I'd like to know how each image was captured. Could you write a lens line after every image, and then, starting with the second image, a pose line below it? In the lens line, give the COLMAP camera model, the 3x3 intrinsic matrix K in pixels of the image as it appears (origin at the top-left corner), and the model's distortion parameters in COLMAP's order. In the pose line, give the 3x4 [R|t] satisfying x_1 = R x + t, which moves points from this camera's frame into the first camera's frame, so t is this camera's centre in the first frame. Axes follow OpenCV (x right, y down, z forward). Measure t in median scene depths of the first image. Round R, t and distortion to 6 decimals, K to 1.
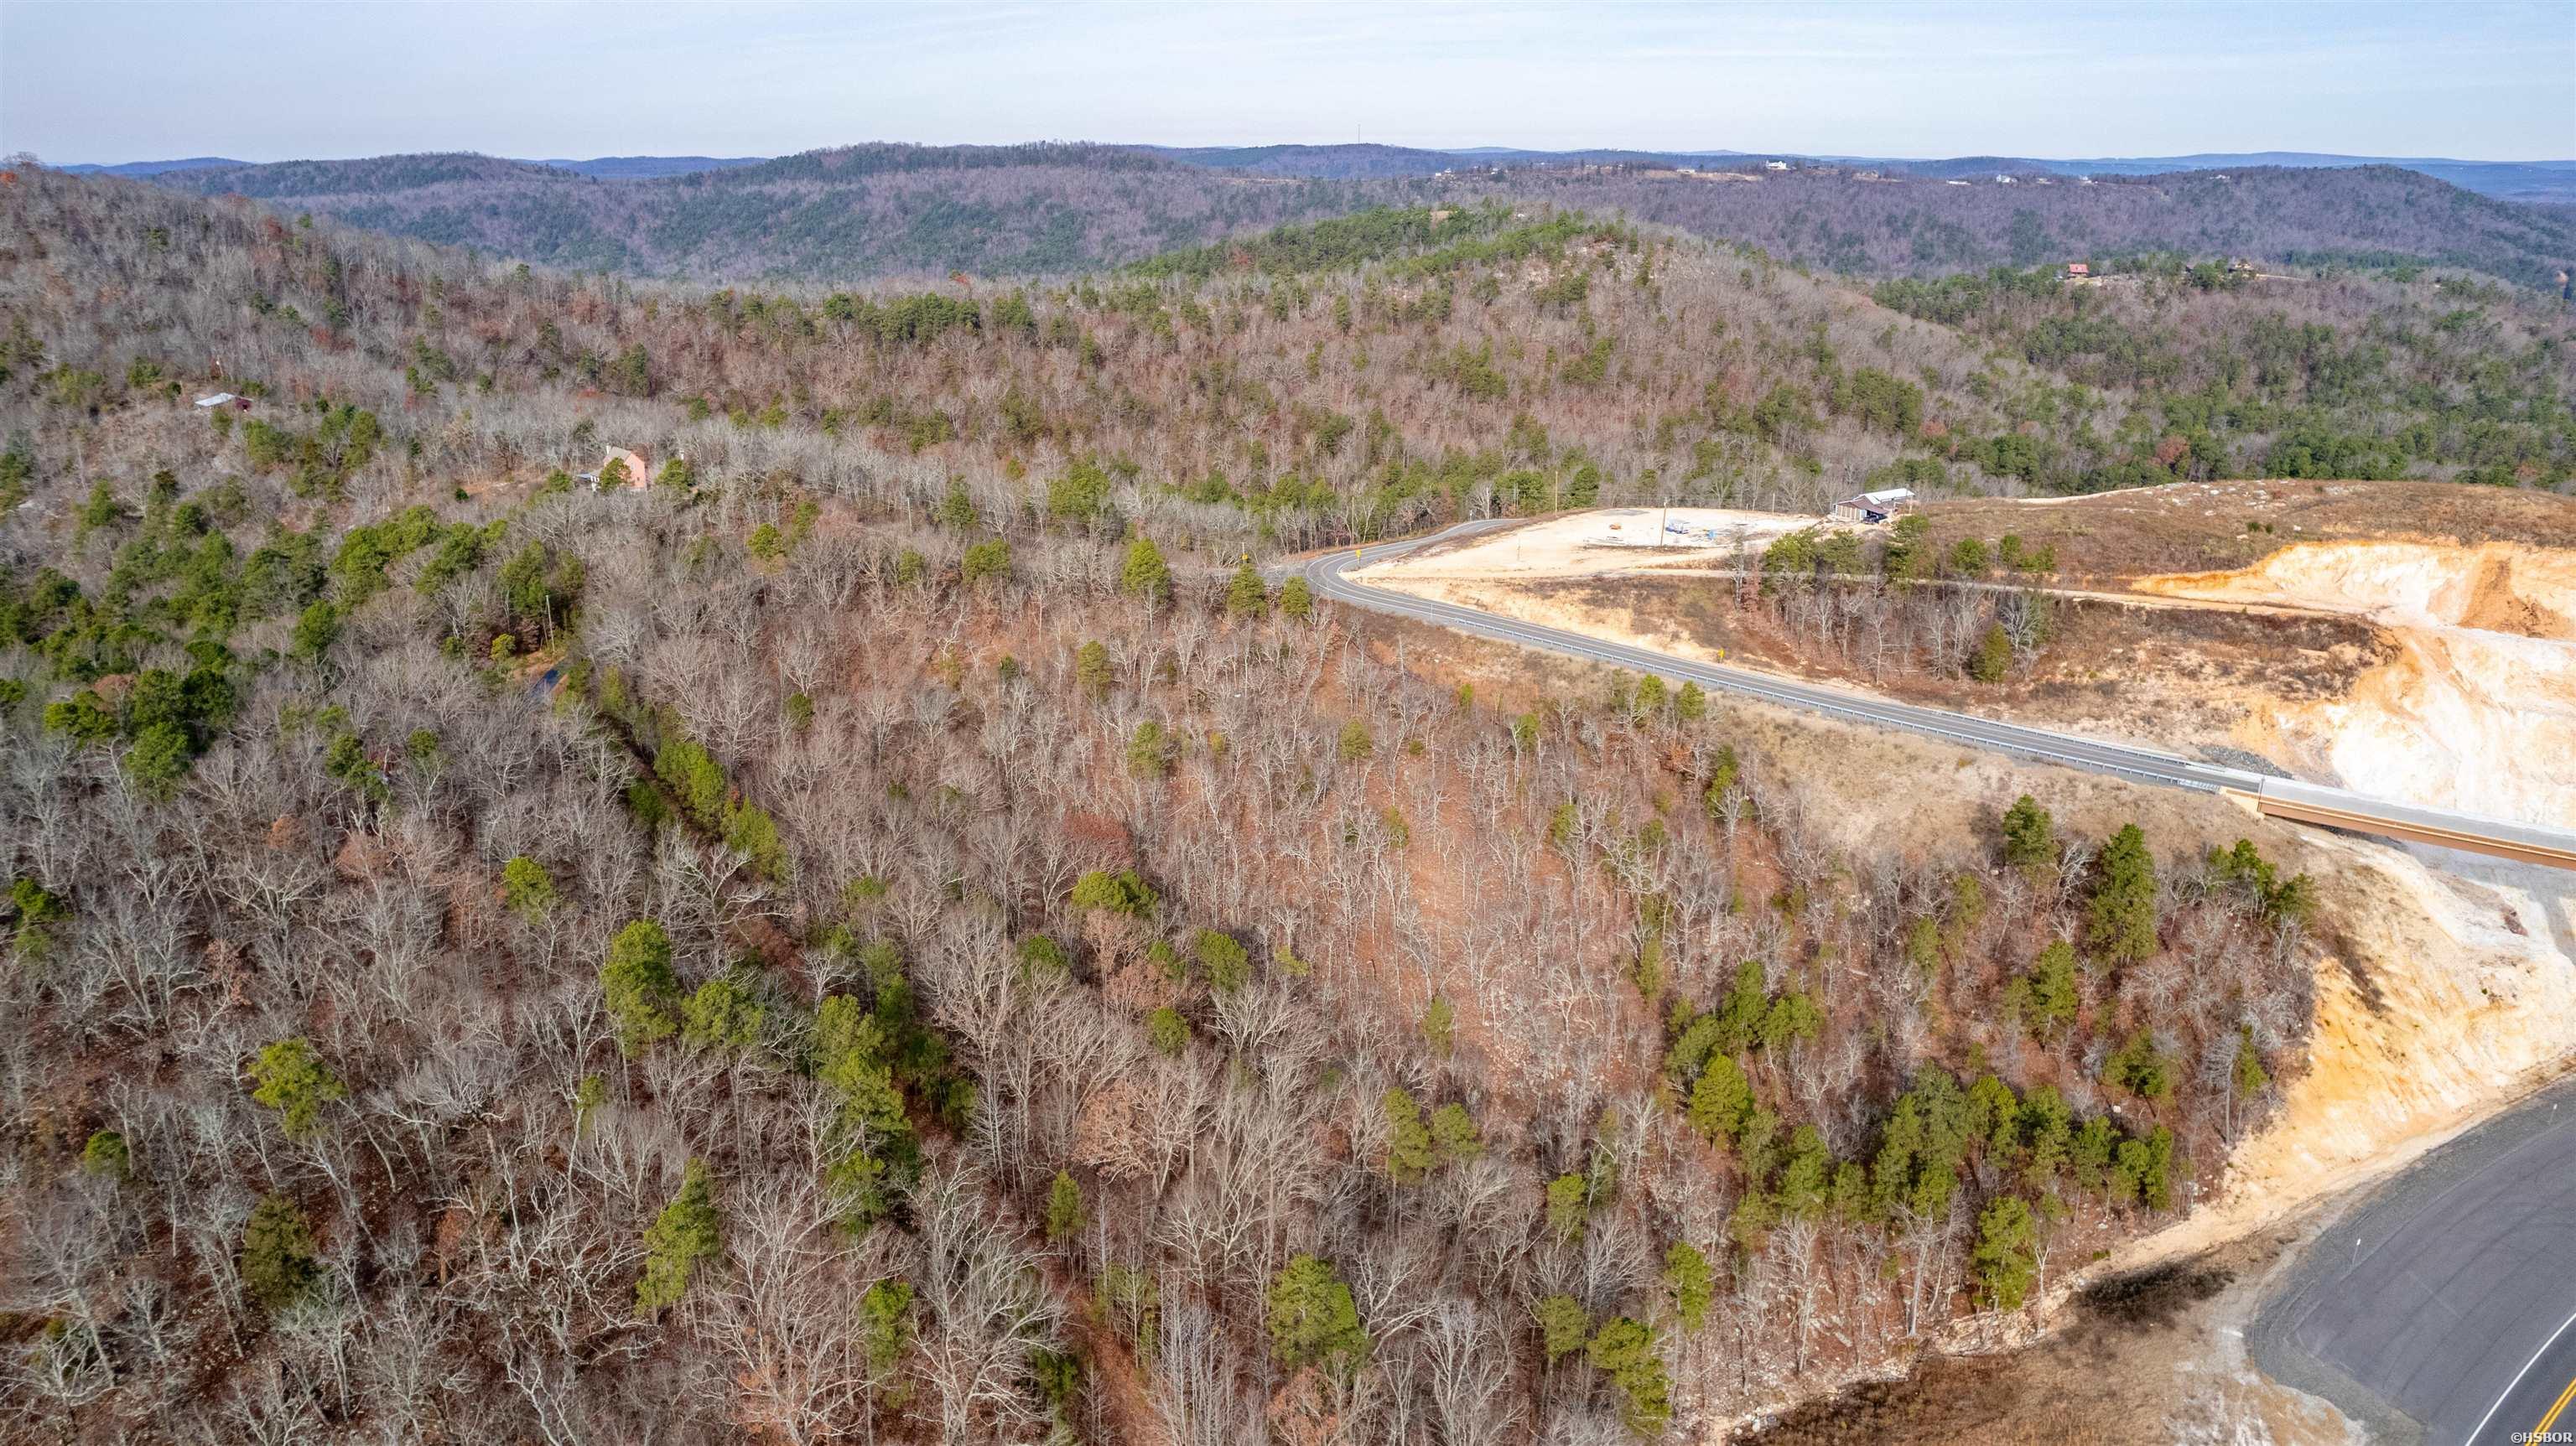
lens RADIAL K [[1646.7, 0, 1288.0], [0, 1646.7, 723.0], [0, 0, 1]] dist [-0.088092, 0.082380]
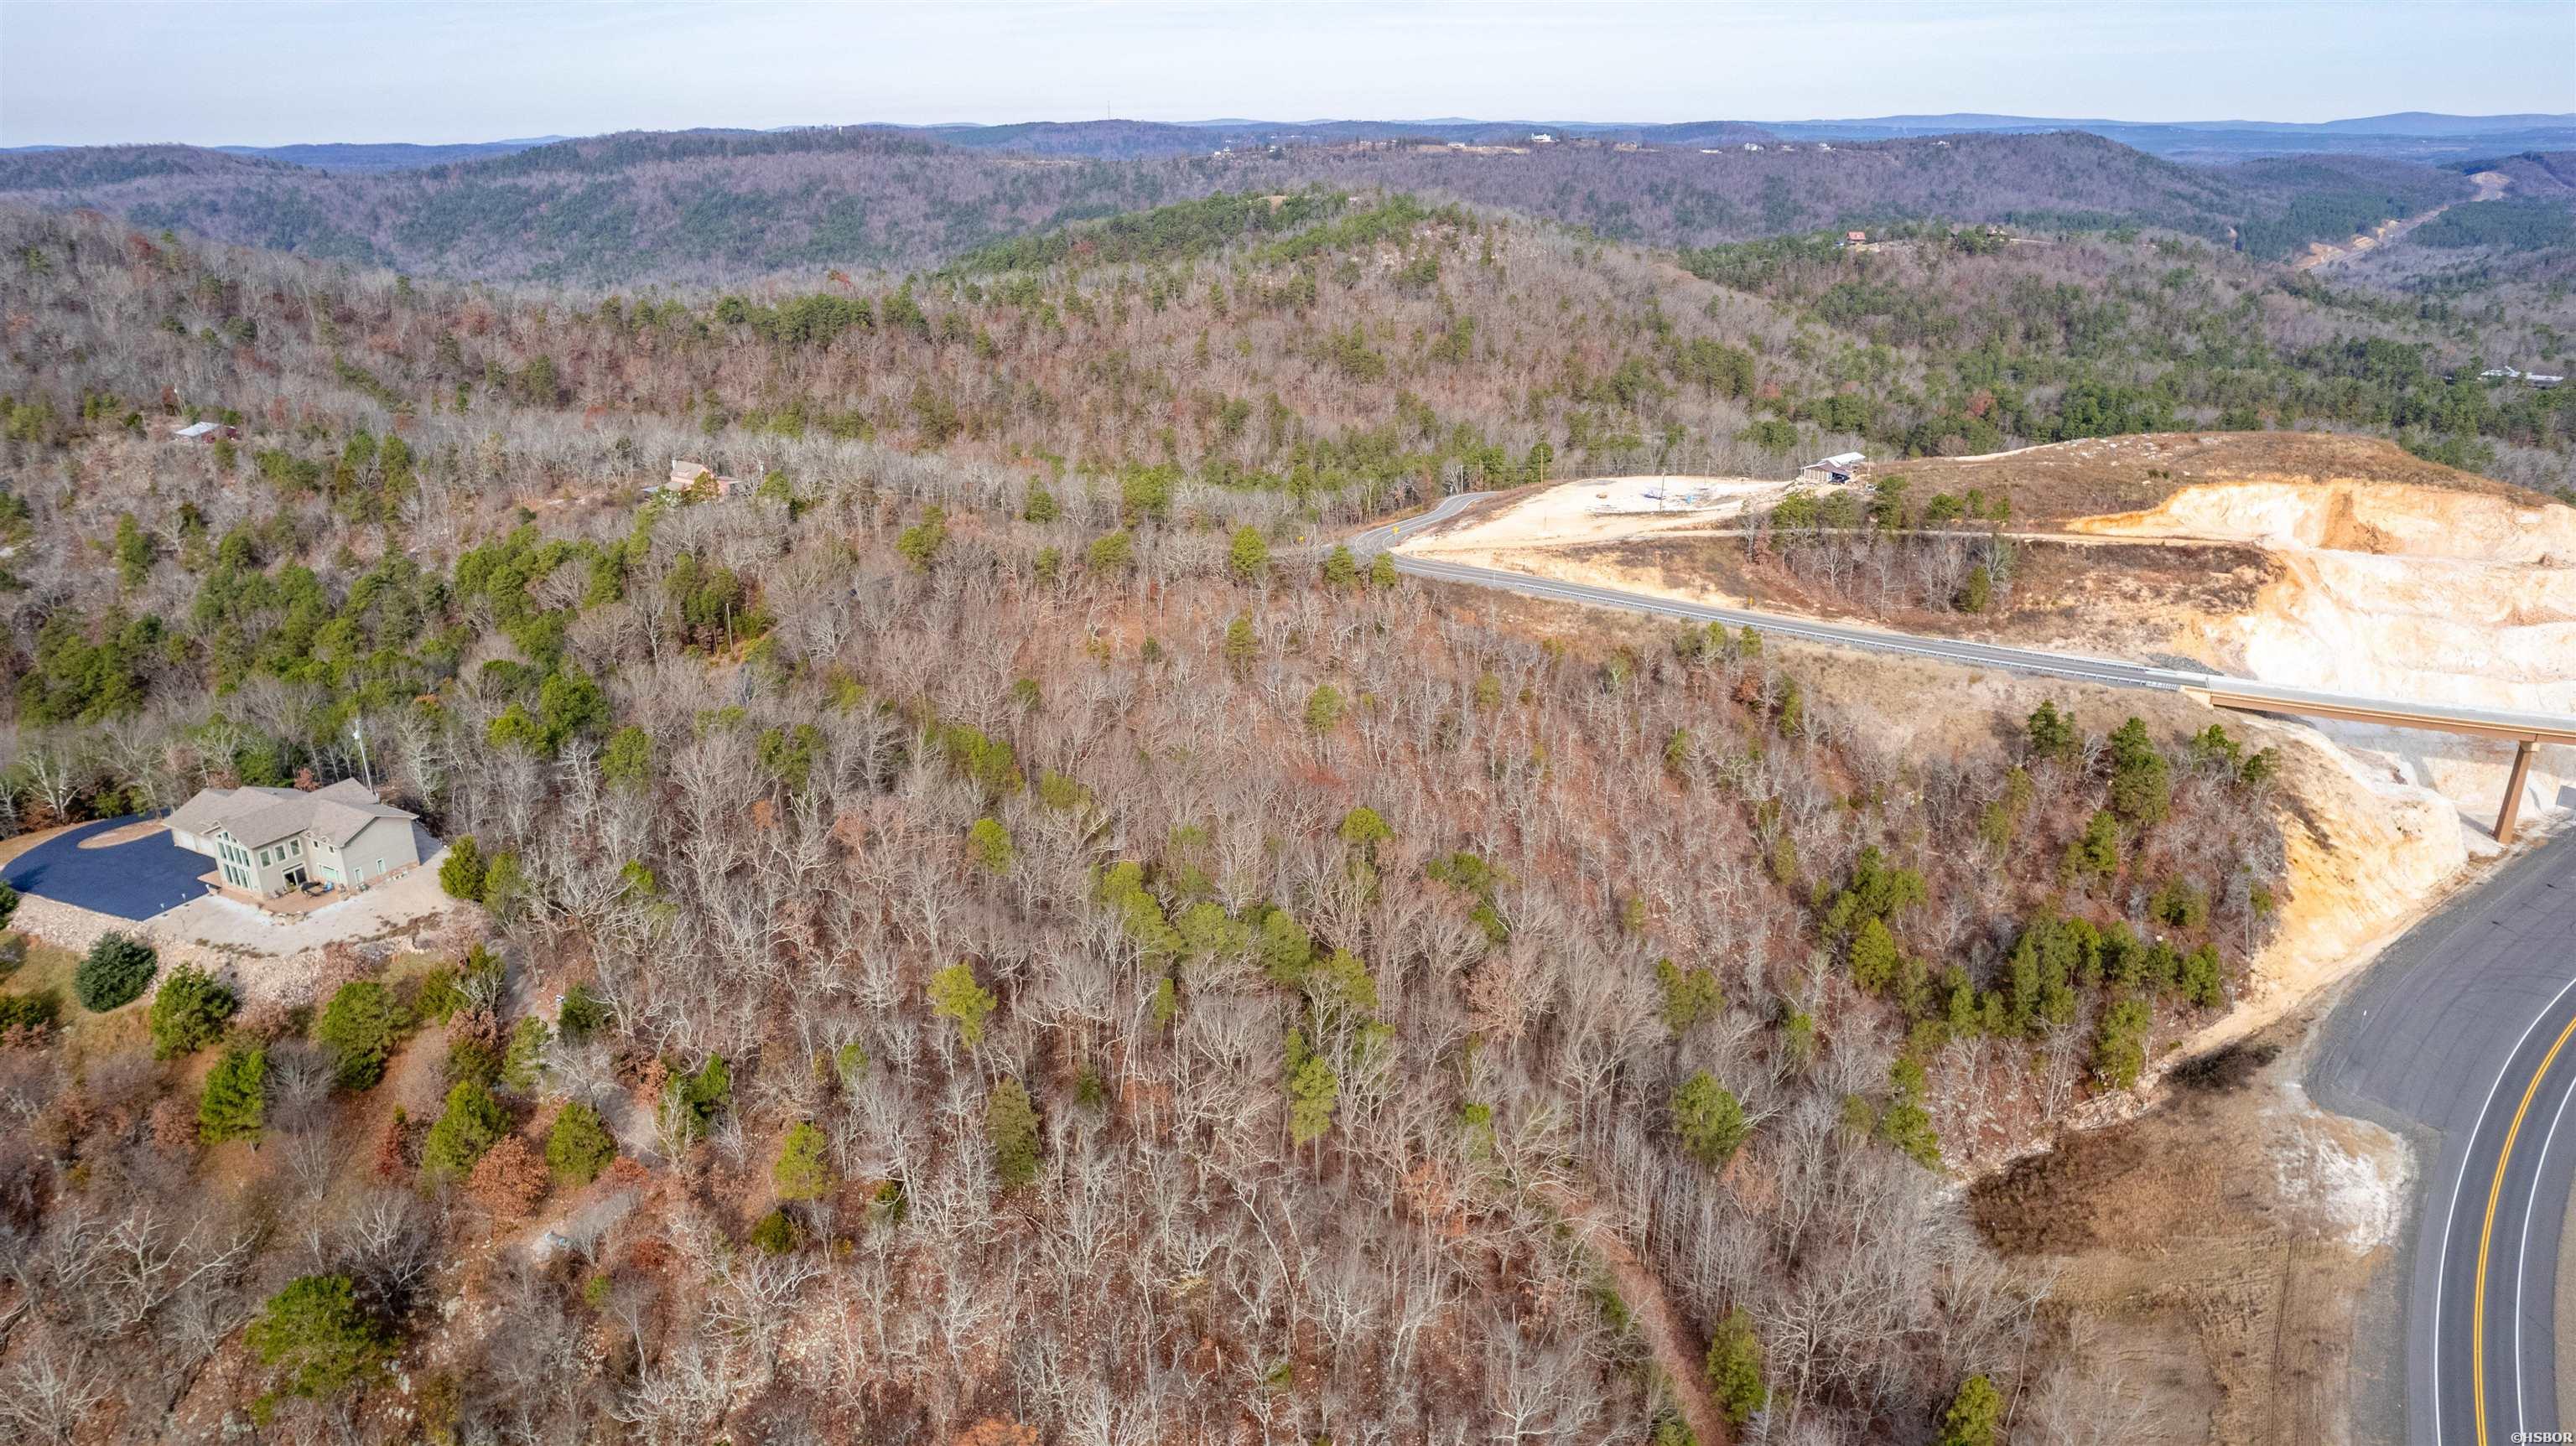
lens RADIAL K [[1646.7, 0, 1288.0], [0, 1646.7, 723.0], [0, 0, 1]] dist [-0.088092, 0.082380]
pose [[0.988337, -0.063099, 0.138597, -0.110001], [0.060993, 0.997950, 0.019398, 0.000847], [-0.139537, -0.010719, 0.990159, -0.054714]]
